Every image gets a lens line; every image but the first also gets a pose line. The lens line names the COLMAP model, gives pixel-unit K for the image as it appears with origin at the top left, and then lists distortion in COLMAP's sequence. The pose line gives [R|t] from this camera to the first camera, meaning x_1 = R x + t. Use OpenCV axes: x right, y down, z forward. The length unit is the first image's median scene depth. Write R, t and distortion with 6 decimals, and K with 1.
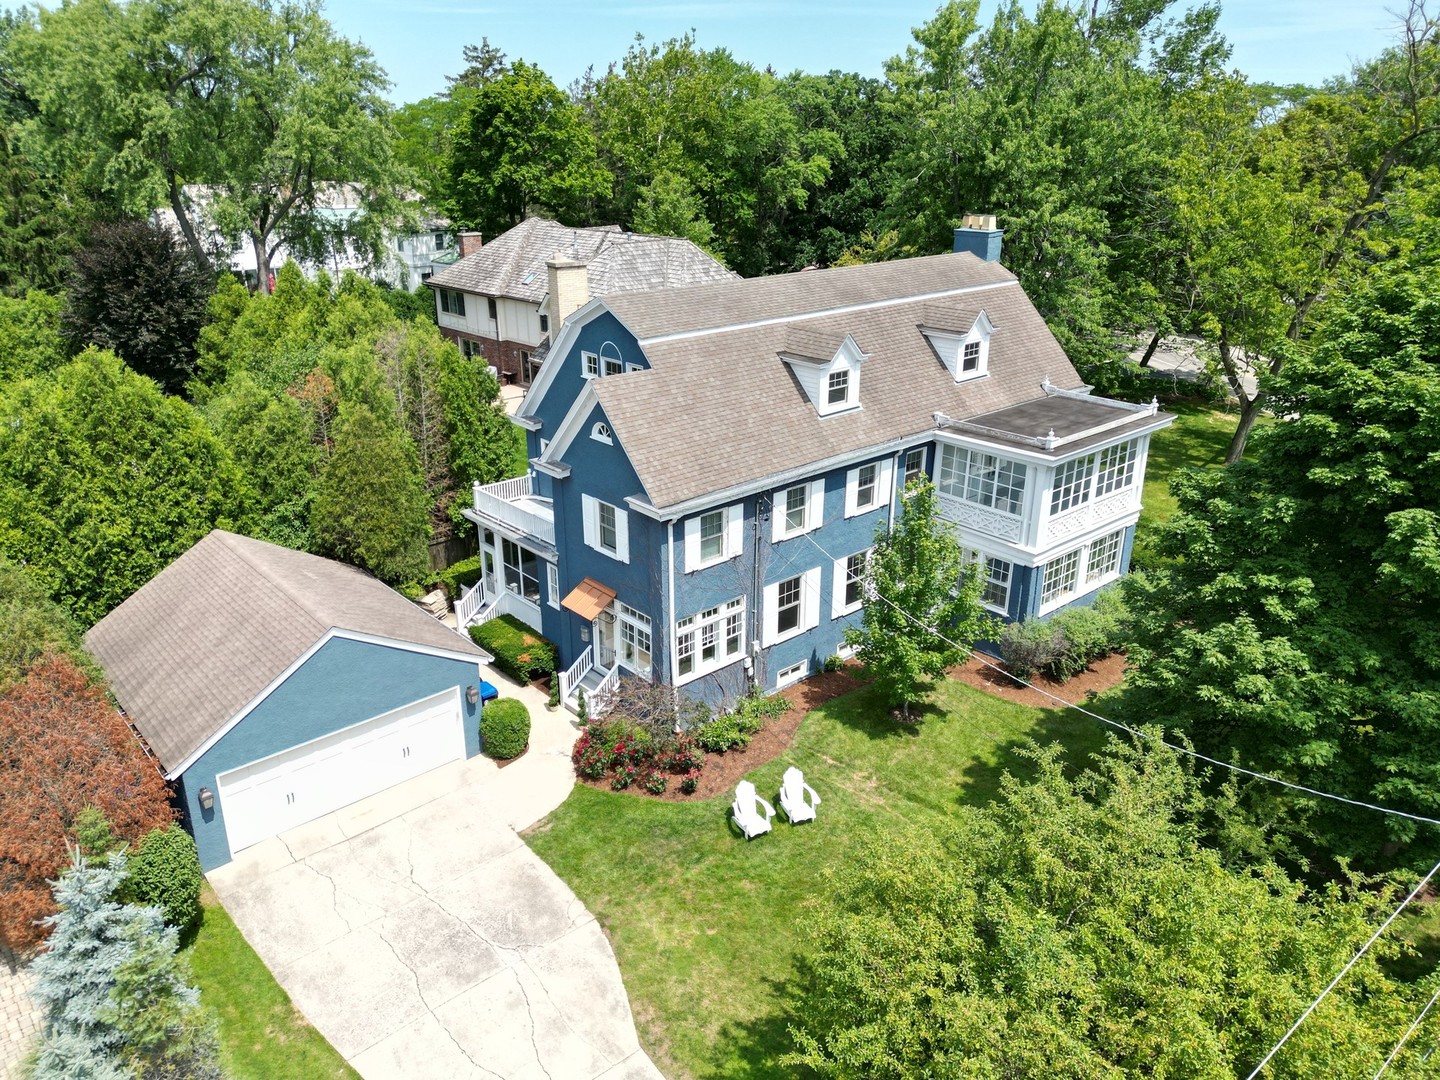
lens RADIAL K [[1028.8, 0, 720.4], [0, 1028.8, 555.3], [0, 0, 1]] dist [0.009301, 0.000035]
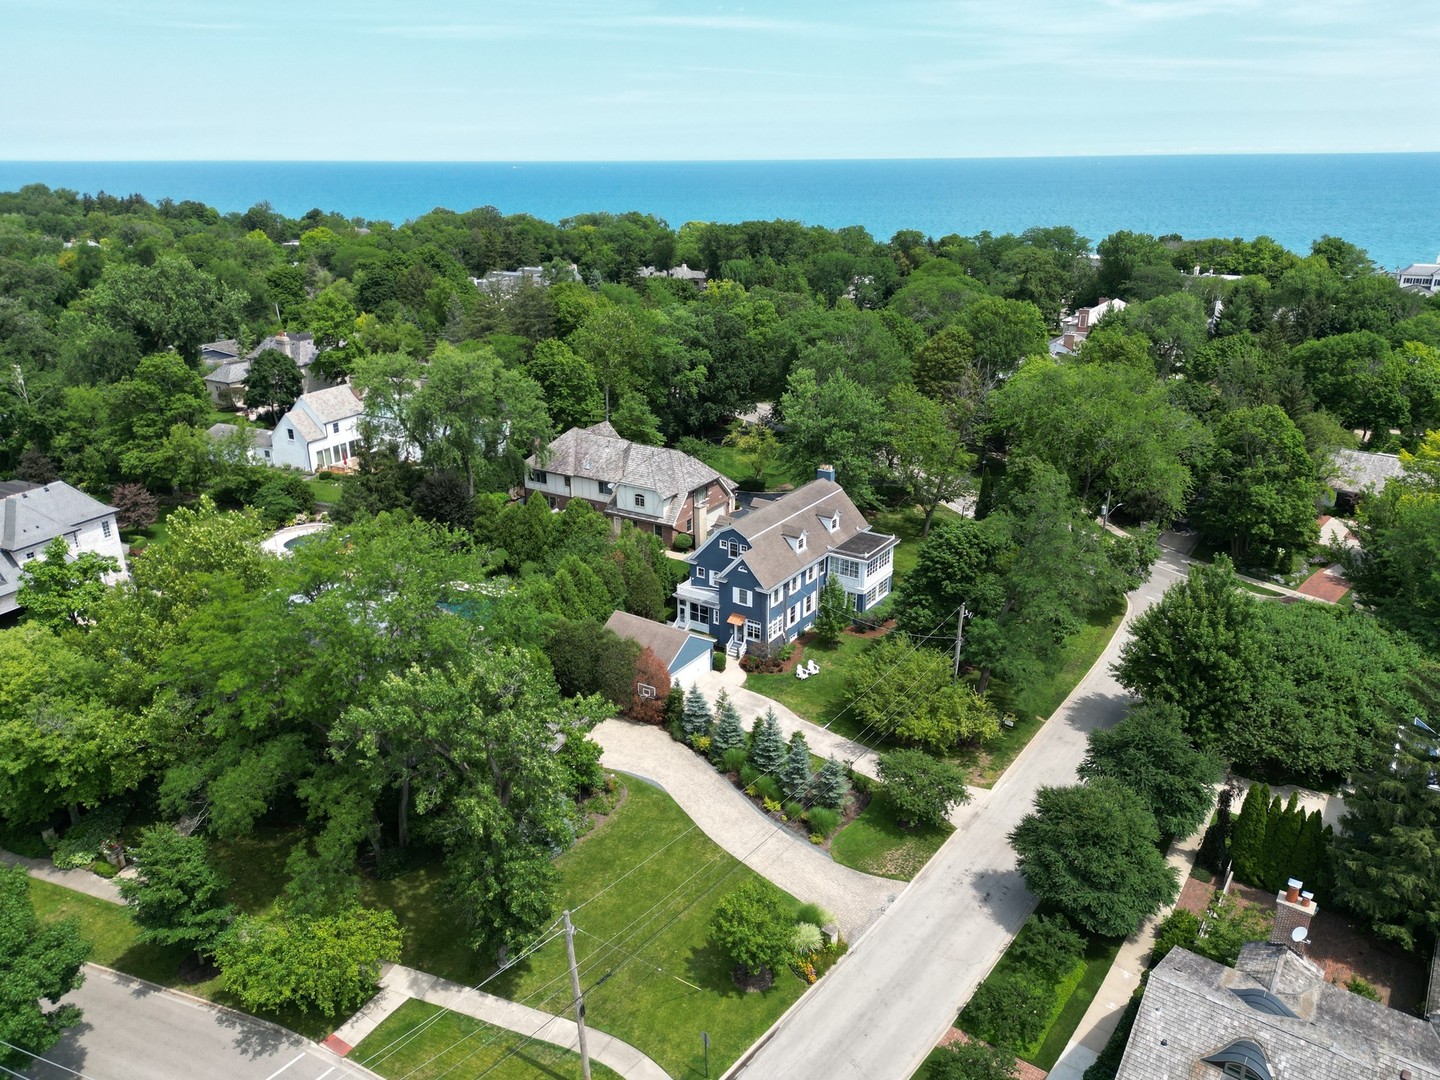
lens RADIAL K [[1028.8, 0, 716.5], [0, 1028.8, 533.6], [0, 0, 1]] dist [0.009301, 0.000035]
pose [[0.970350, -0.088620, 0.224872, -0.840573], [0.096763, 0.994982, -0.025433, -0.140086], [-0.221490, 0.046438, 0.974056, -2.013984]]
